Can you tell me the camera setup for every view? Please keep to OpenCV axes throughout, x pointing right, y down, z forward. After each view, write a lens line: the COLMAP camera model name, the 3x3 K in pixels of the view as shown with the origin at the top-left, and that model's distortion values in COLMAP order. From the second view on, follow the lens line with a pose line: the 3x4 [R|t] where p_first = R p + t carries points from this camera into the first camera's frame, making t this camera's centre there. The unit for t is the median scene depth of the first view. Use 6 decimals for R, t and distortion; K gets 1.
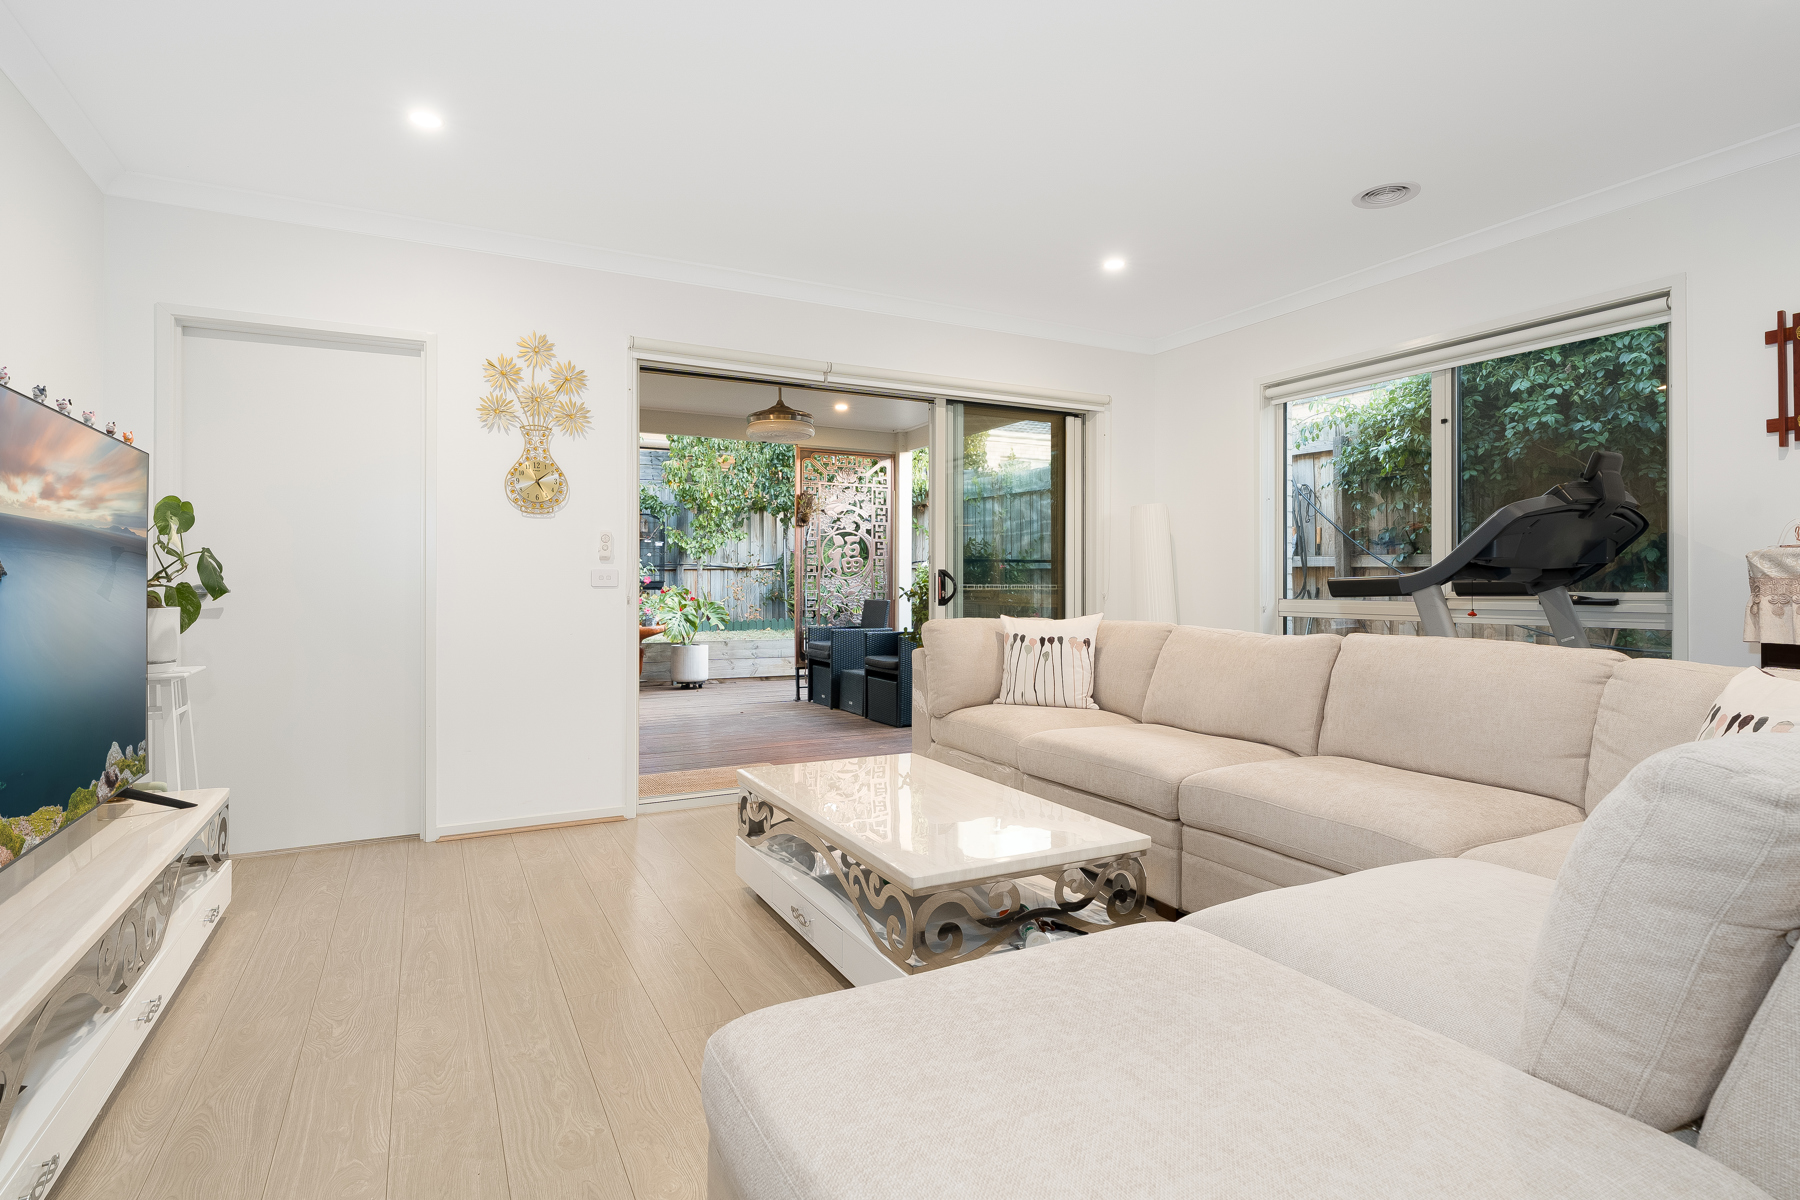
lens RADIAL K [[896.5, 0, 902.7], [0, 896.5, 587.7], [0, 0, 1]] dist [0.001181, -0.000055]
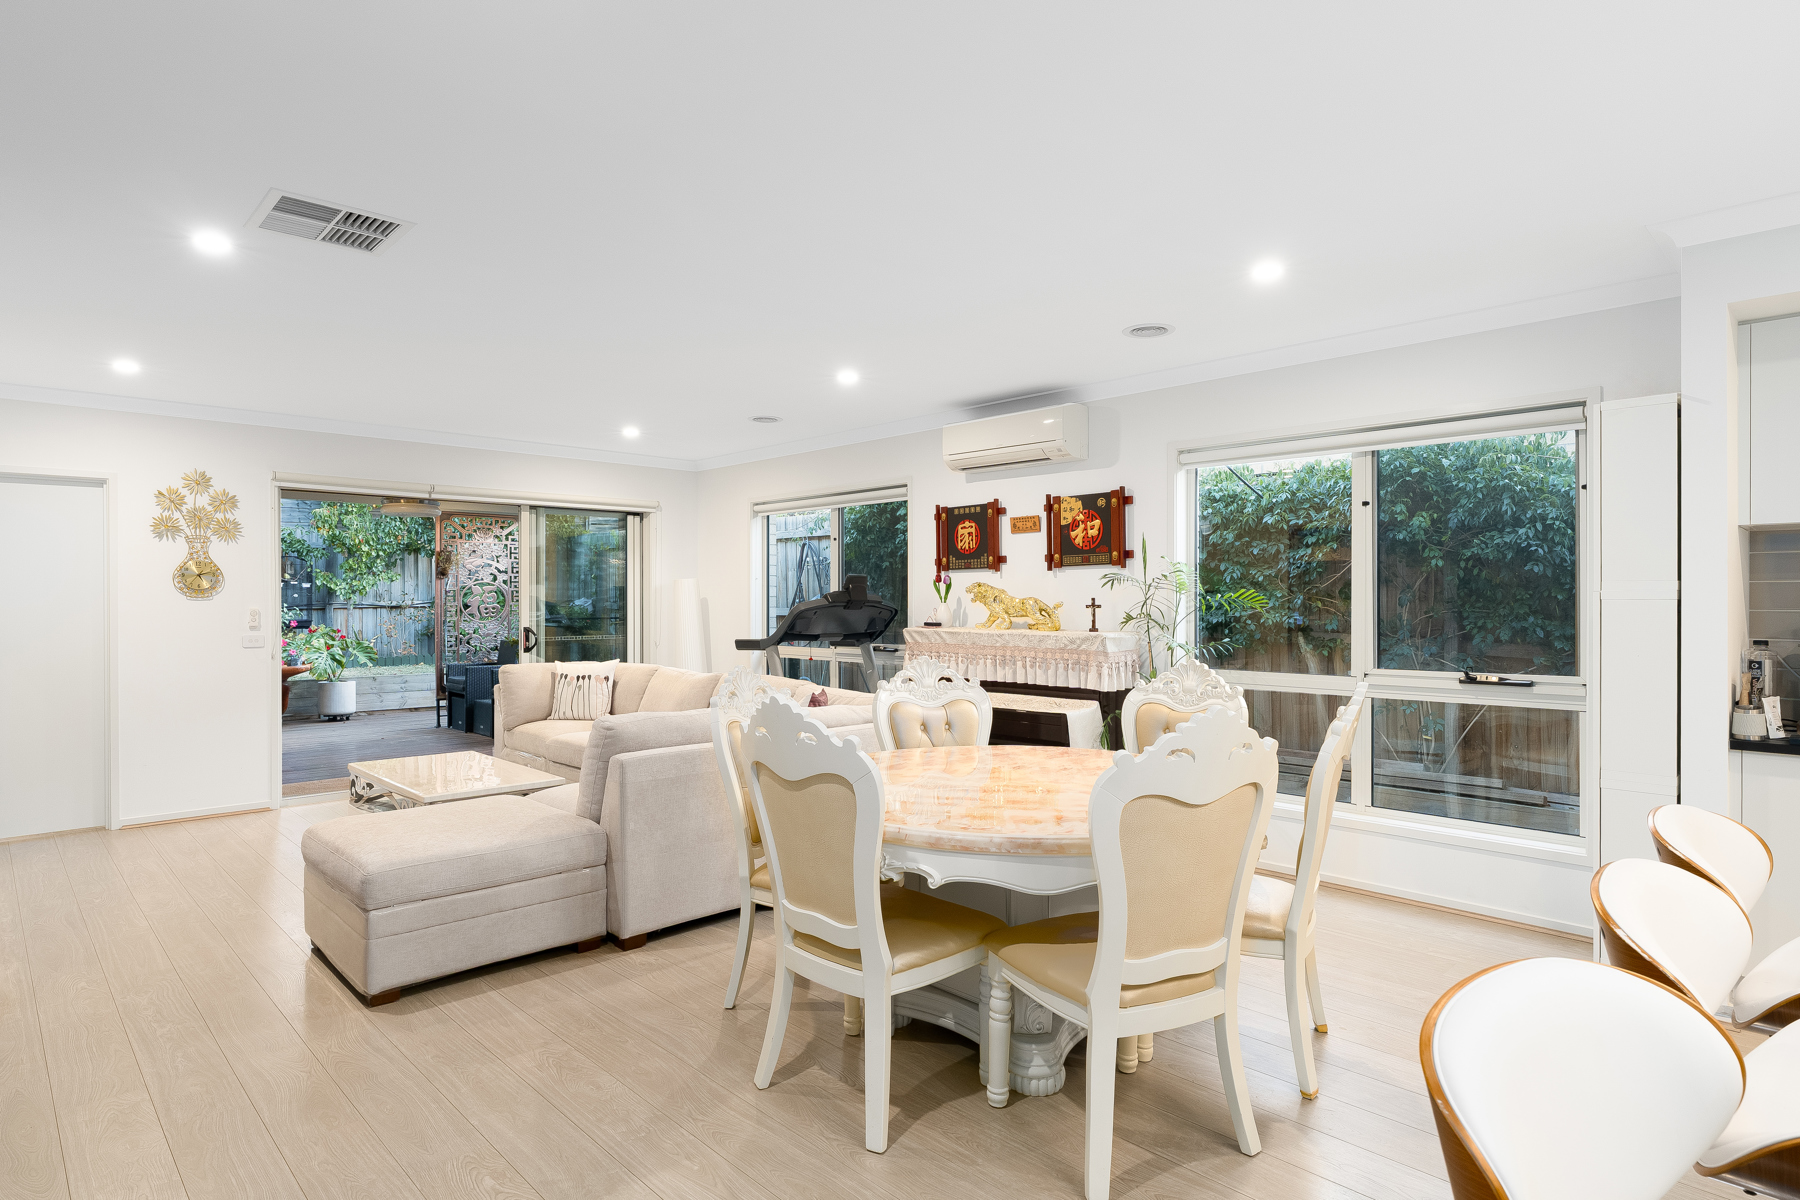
lens RADIAL K [[951.3, 0, 896.6], [0, 951.3, 605.1], [0, 0, 1]] dist [0.000294, -0.000394]
pose [[0.960407, -0.003754, 0.278574, 0.116826], [0.003654, 0.999993, 0.000879, -0.033979], [-0.278575, 0.000174, 0.960414, -0.376873]]
